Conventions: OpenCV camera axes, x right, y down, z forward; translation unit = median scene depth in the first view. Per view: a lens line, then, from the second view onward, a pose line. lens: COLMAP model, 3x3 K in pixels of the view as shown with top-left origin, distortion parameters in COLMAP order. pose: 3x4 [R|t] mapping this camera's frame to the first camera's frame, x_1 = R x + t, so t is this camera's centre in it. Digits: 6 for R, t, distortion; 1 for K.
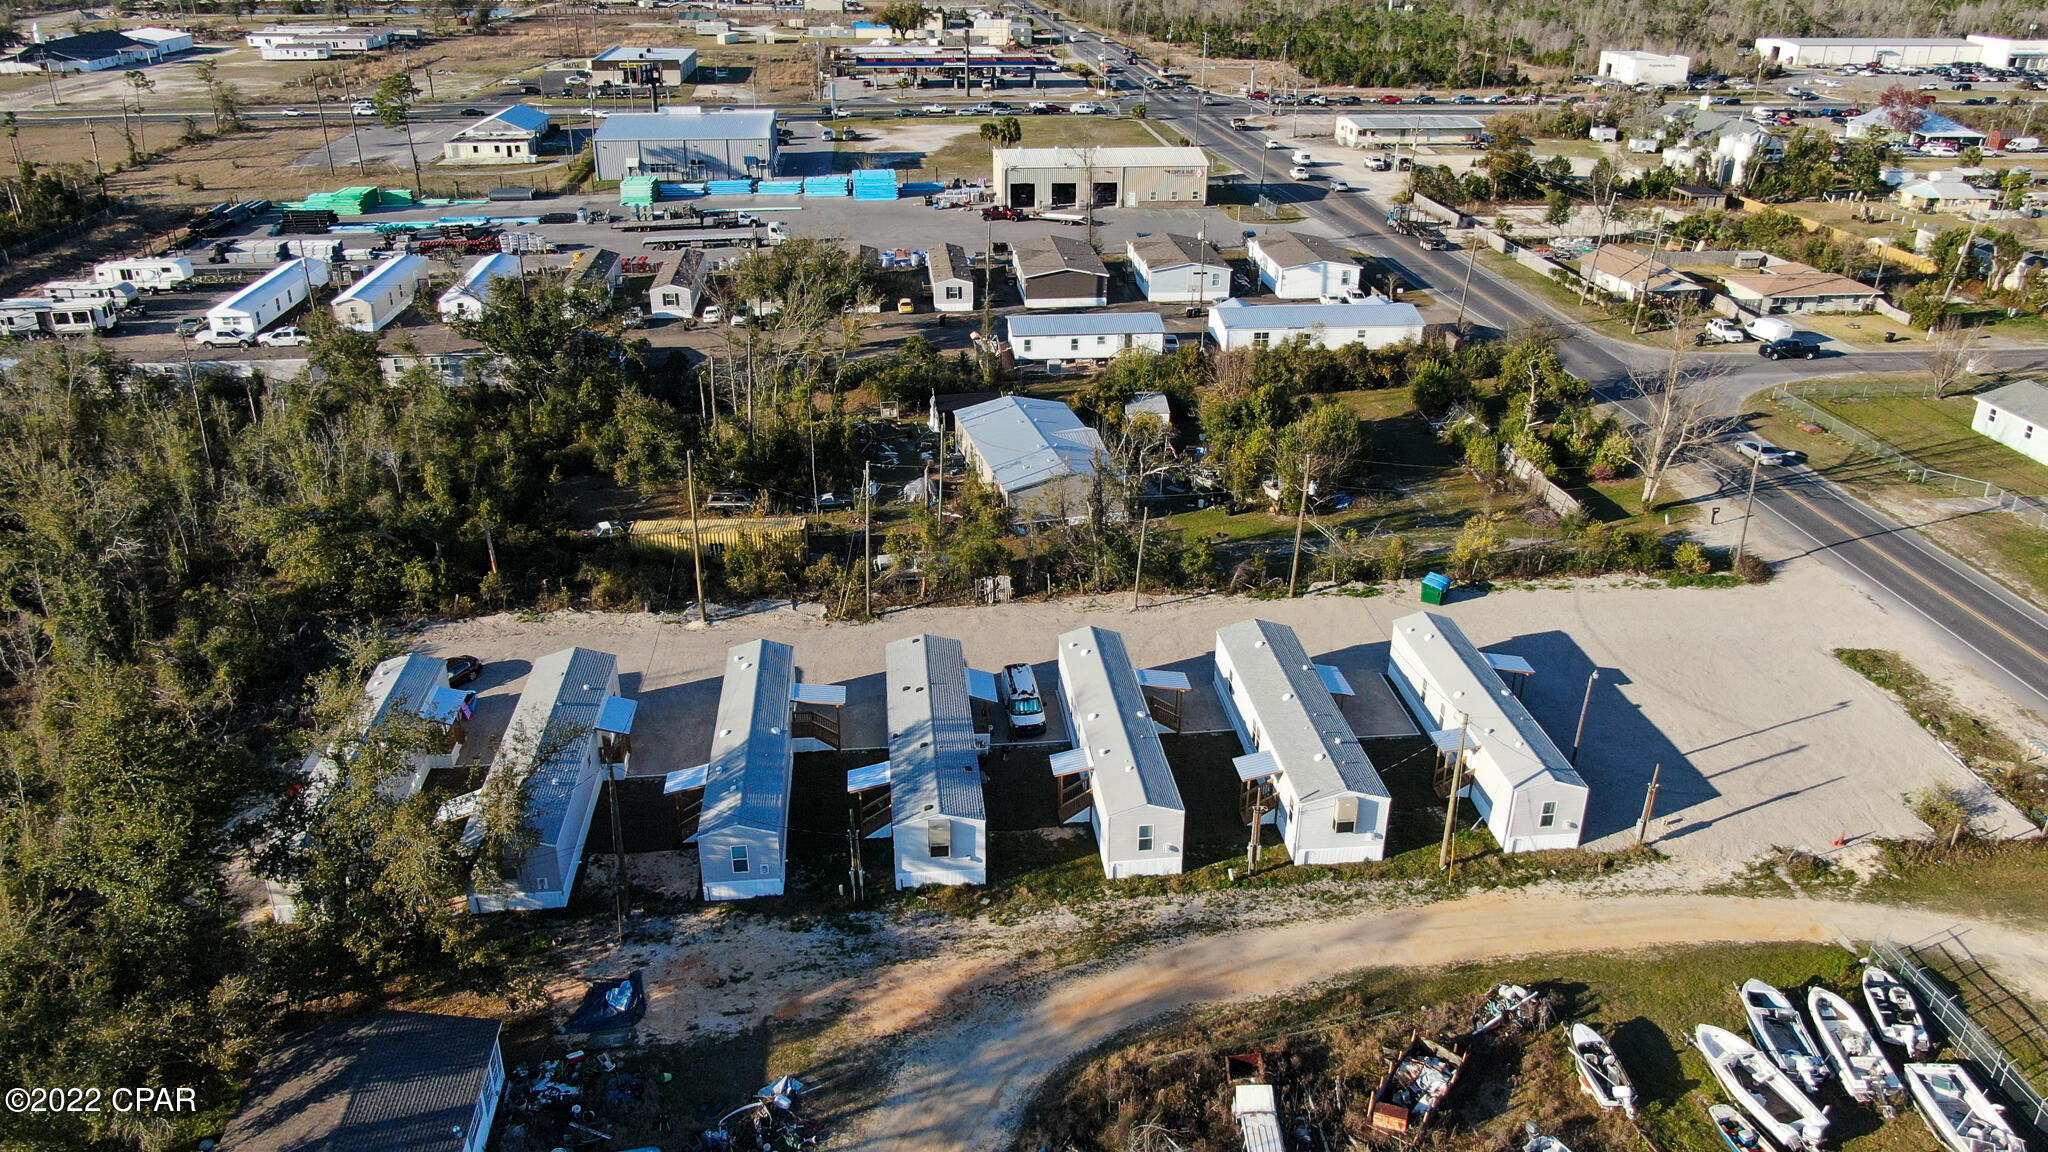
lens RADIAL K [[1474.2, 0, 1024.0], [0, 1474.2, 576.0], [0, 0, 1]] dist [-0.024449, 0.015947]
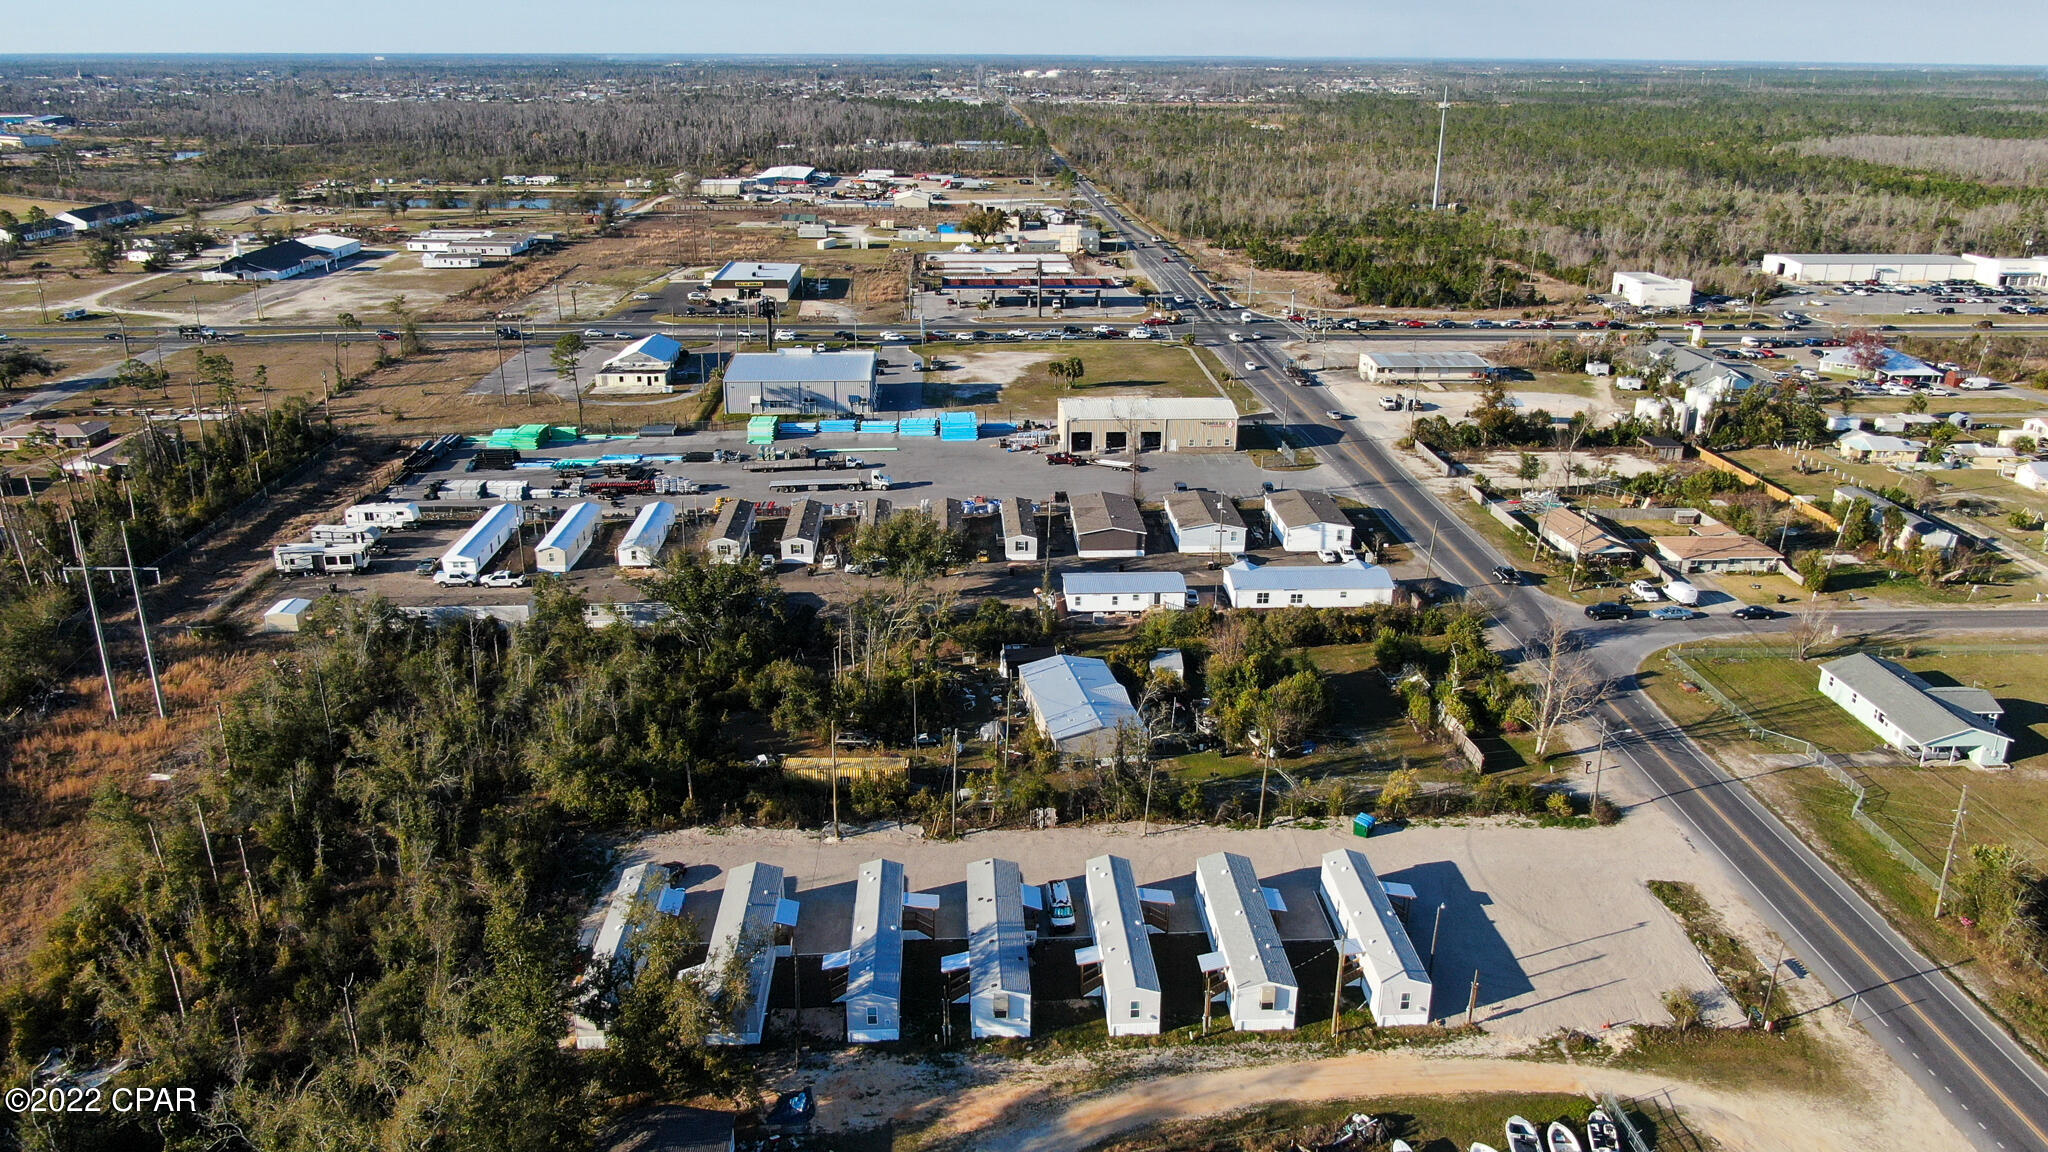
lens RADIAL K [[1474.2, 0, 1024.0], [0, 1474.2, 576.0], [0, 0, 1]] dist [-0.024449, 0.015947]
pose [[0.998767, 0.017785, -0.046344, 0.018095], [-0.021813, 0.995889, -0.087918, -0.080805], [0.044590, 0.088820, 0.995049, -0.341914]]
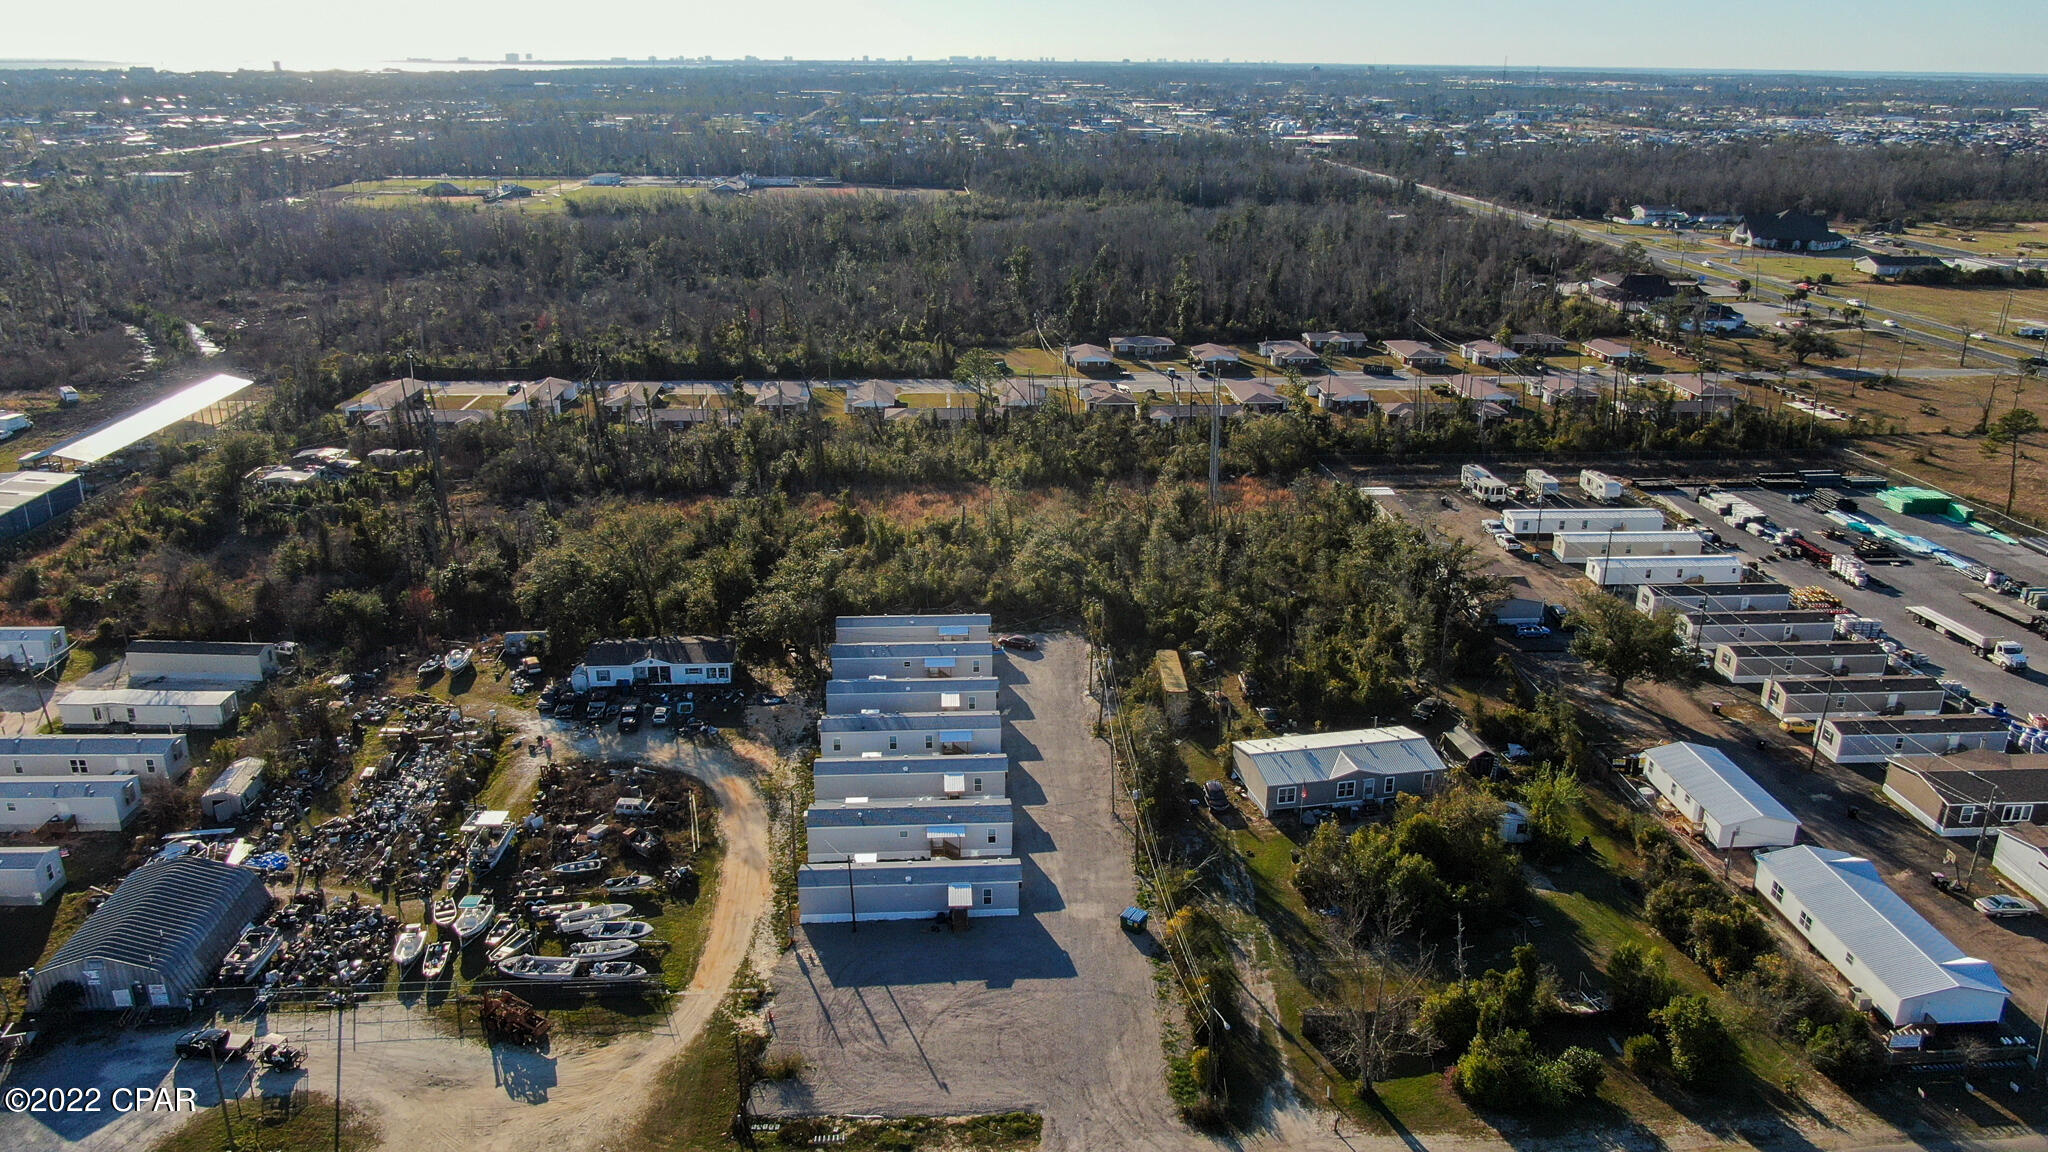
lens RADIAL K [[1474.2, 0, 1024.0], [0, 1474.2, 576.0], [0, 0, 1]] dist [-0.024449, 0.015947]
pose [[-0.033985, 0.329722, -0.943466, 1.151375], [-0.425911, 0.849221, 0.312127, -0.497208], [0.904127, 0.412440, 0.111571, 0.553986]]
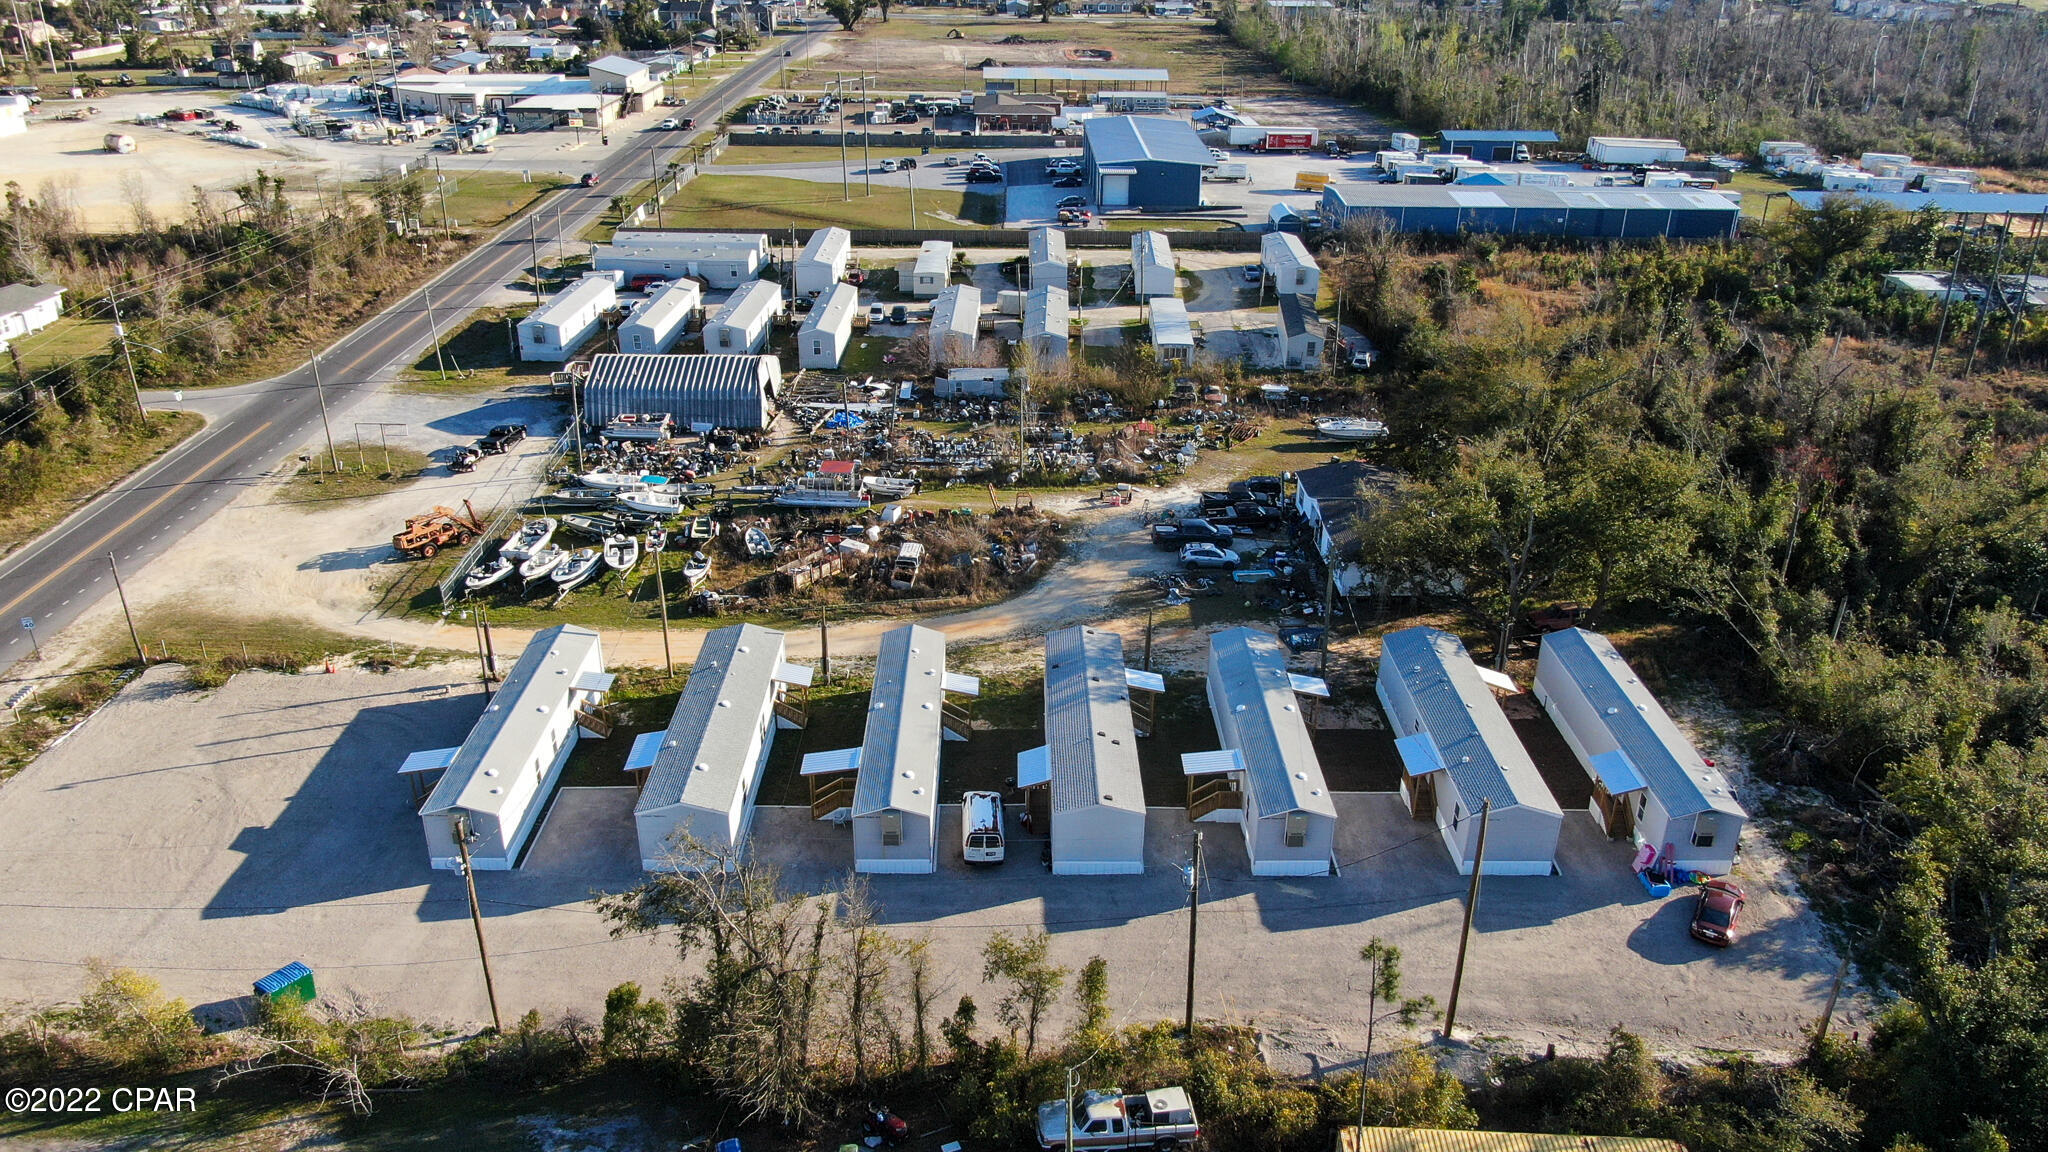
lens RADIAL K [[1474.2, 0, 1024.0], [0, 1474.2, 576.0], [0, 0, 1]] dist [-0.024449, 0.015947]
pose [[-0.995605, -0.051140, 0.078462, -0.061720], [0.026665, 0.648312, 0.760908, -0.481751], [-0.089780, 0.759655, -0.644099, 1.047446]]
